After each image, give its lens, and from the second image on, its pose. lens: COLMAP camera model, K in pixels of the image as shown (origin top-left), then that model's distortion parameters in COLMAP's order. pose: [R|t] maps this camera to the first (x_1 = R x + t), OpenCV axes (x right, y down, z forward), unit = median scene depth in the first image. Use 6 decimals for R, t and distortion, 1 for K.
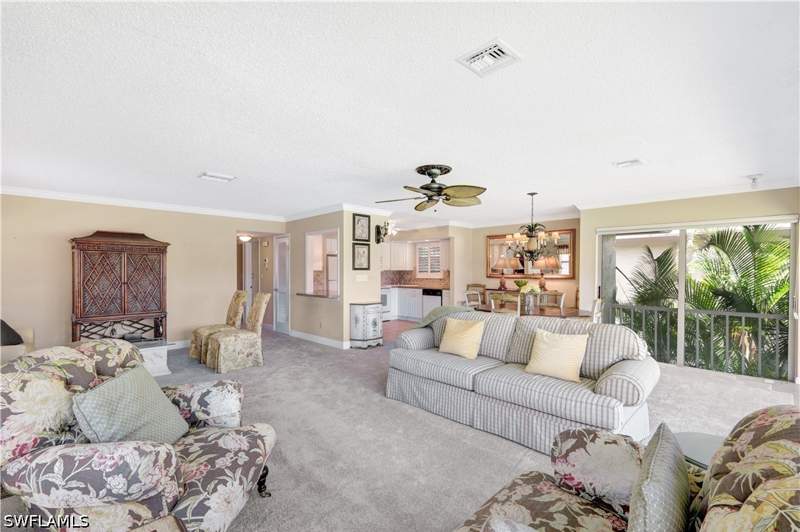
lens RADIAL K [[347.0, 0, 401.1], [0, 347.0, 268.9], [0, 0, 1]] dist [0.001658, 0.000370]
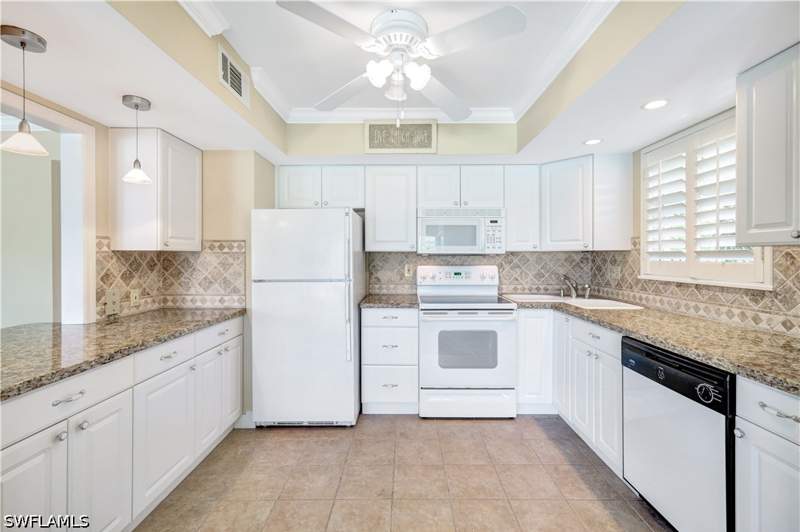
lens RADIAL K [[347.0, 0, 401.1], [0, 347.0, 268.9], [0, 0, 1]] dist [0.001658, 0.000370]
pose [[0.699536, 0.021631, -0.714270, 0.116952], [0.005769, 0.999338, 0.035914, 0.009643], [0.714574, -0.029244, 0.698948, 0.759199]]
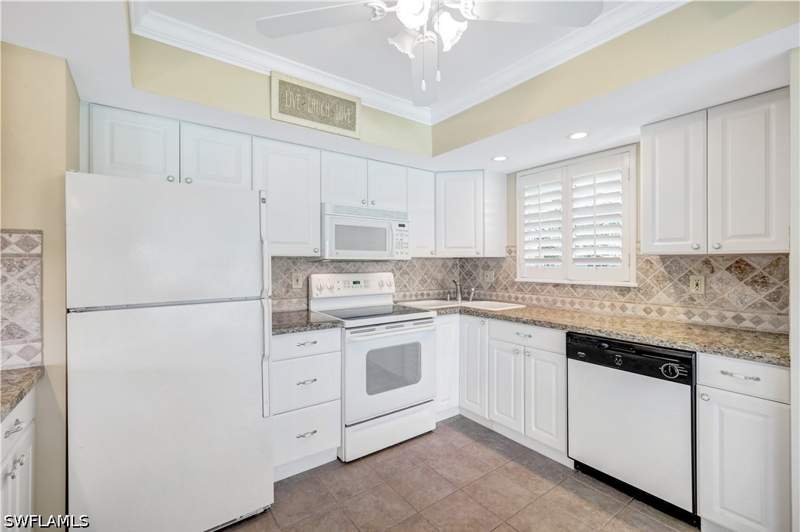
lens RADIAL K [[347.0, 0, 401.1], [0, 347.0, 268.9], [0, 0, 1]] dist [0.001658, 0.000370]
pose [[0.987764, -0.001770, -0.155946, -0.011920], [0.005279, 0.999742, 0.022093, 0.009006], [0.155866, -0.022645, 0.987519, 0.748002]]
